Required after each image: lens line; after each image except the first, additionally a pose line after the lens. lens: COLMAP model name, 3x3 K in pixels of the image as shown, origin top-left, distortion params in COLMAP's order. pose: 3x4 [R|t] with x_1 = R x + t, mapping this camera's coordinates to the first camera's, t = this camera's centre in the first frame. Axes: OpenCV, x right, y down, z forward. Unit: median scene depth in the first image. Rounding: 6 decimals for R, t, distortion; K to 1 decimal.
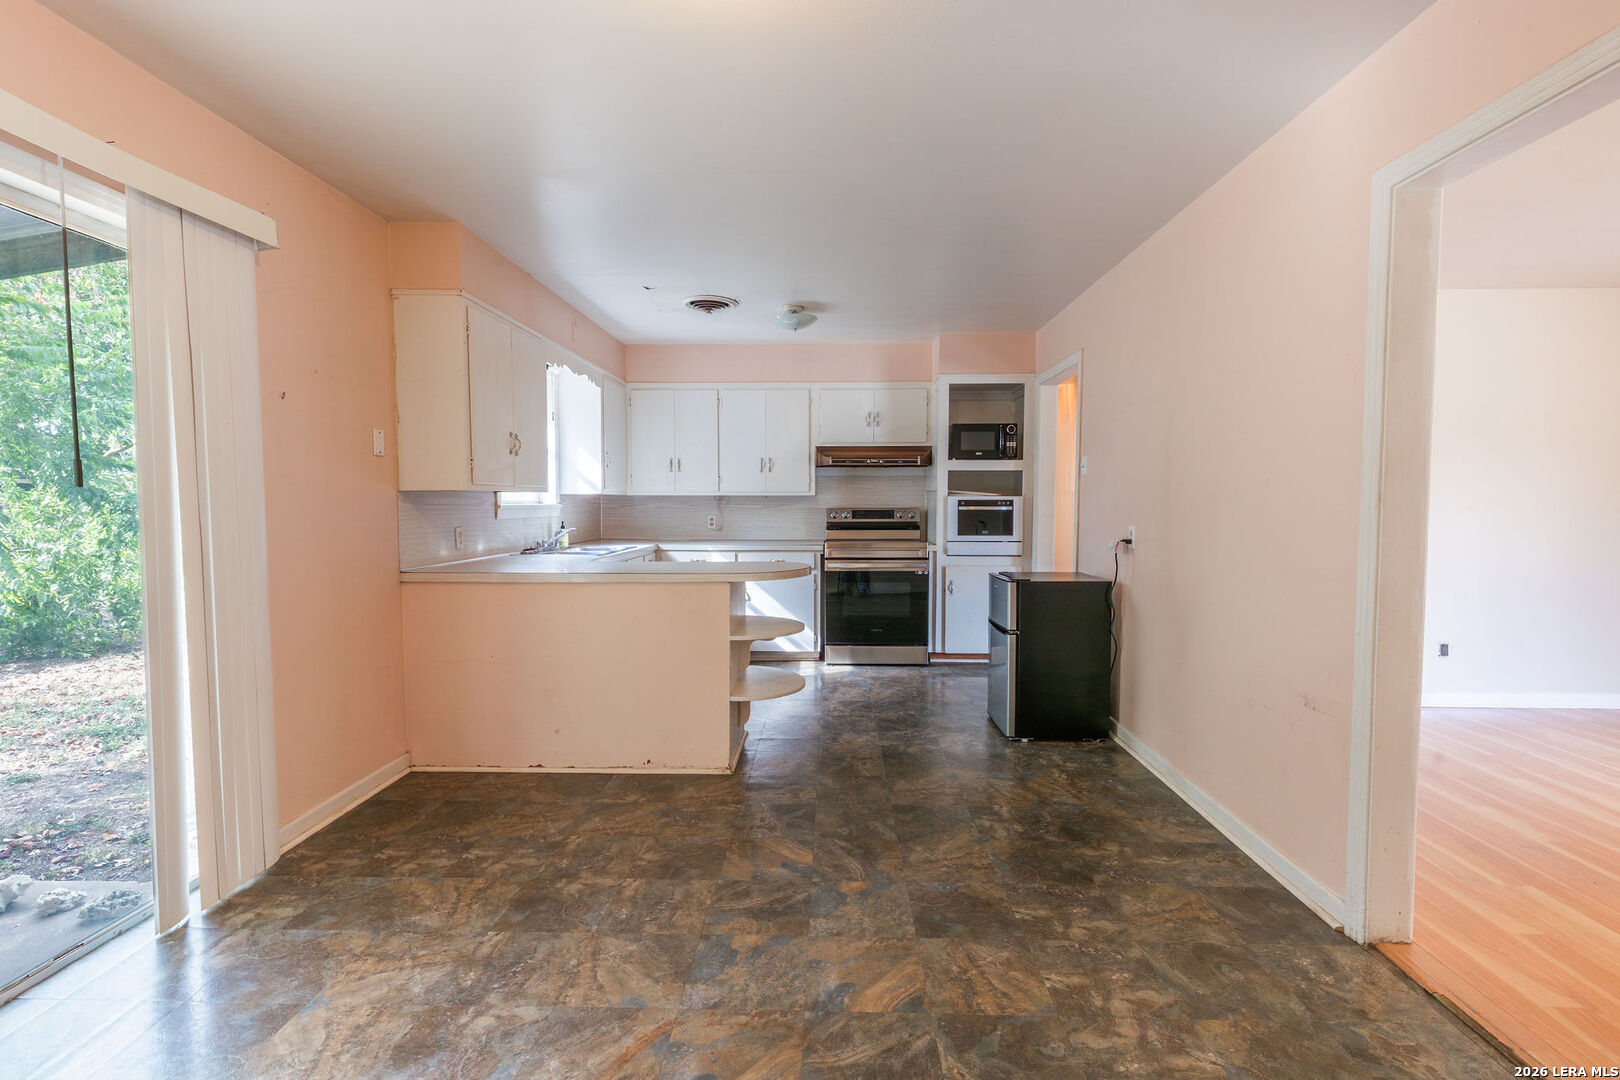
lens RADIAL K [[730.6, 0, 817.7], [0, 730.6, 544.2], [0, 0, 1]] dist [0.001533, -0.000643]
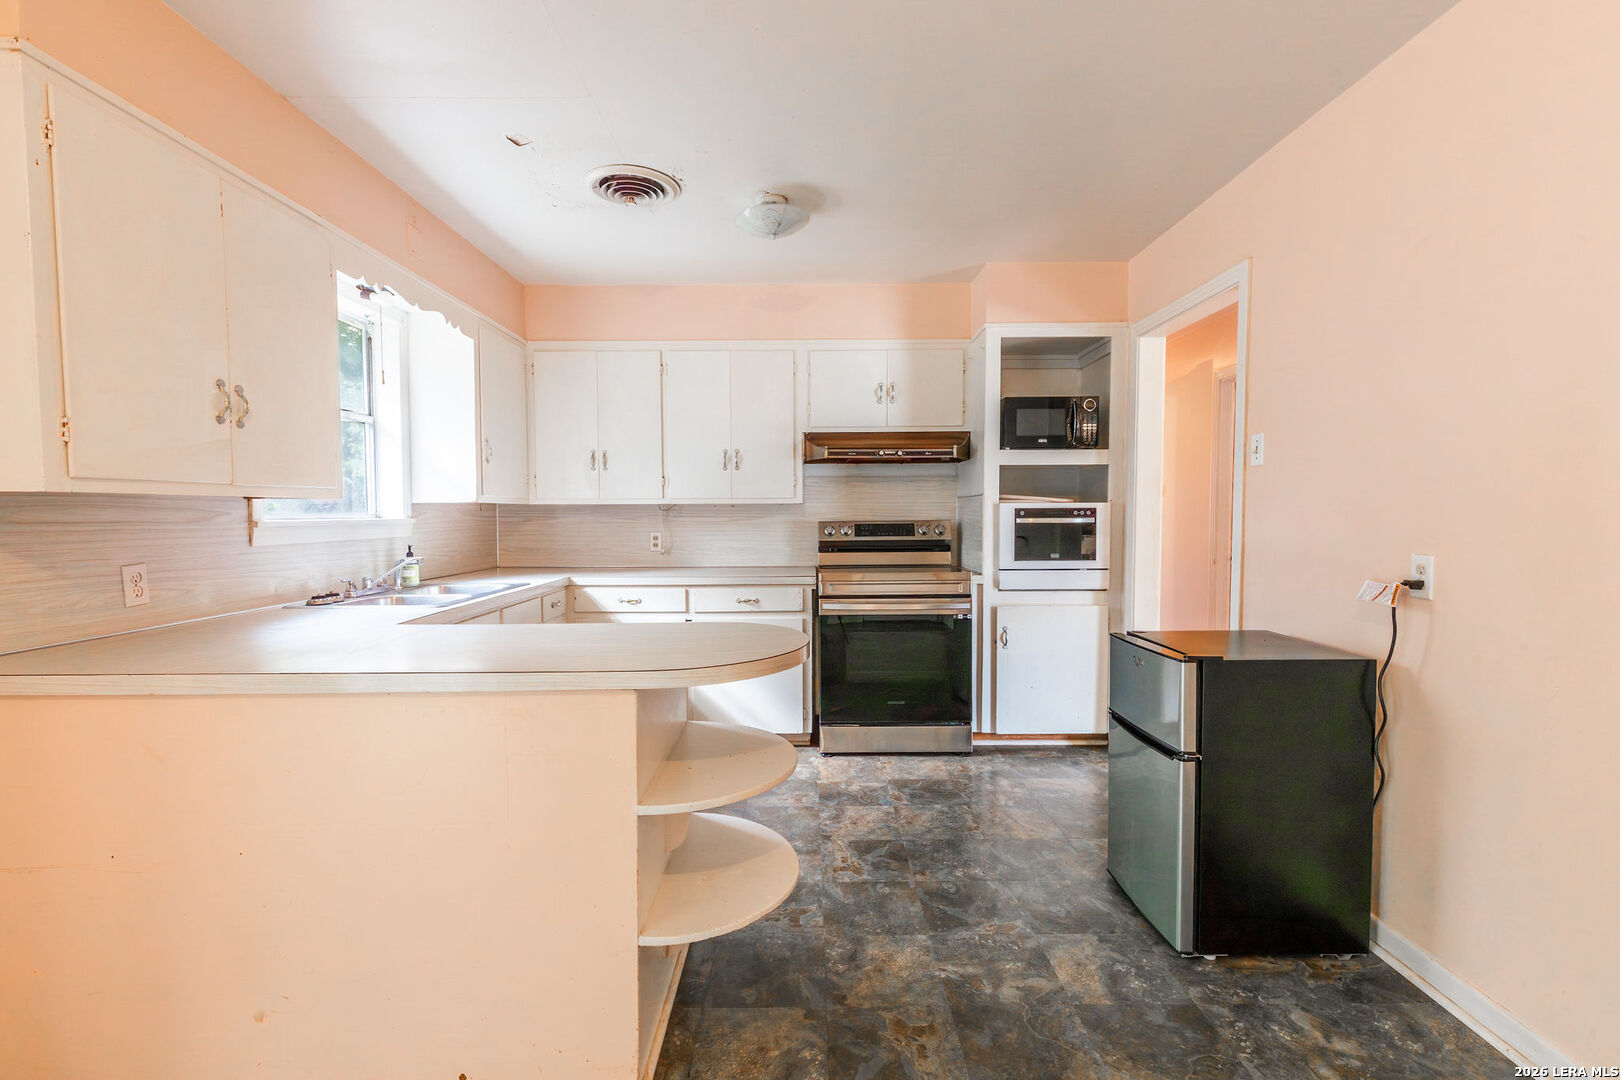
lens RADIAL K [[737.3, 0, 813.4], [0, 737.3, 515.5], [0, 0, 1]] dist [0.000368, -0.000154]
pose [[0.999622, -0.005917, 0.026839, -0.012848], [0.007357, 0.998521, -0.053860, -0.018612], [-0.026481, 0.054037, 0.998188, 0.320472]]
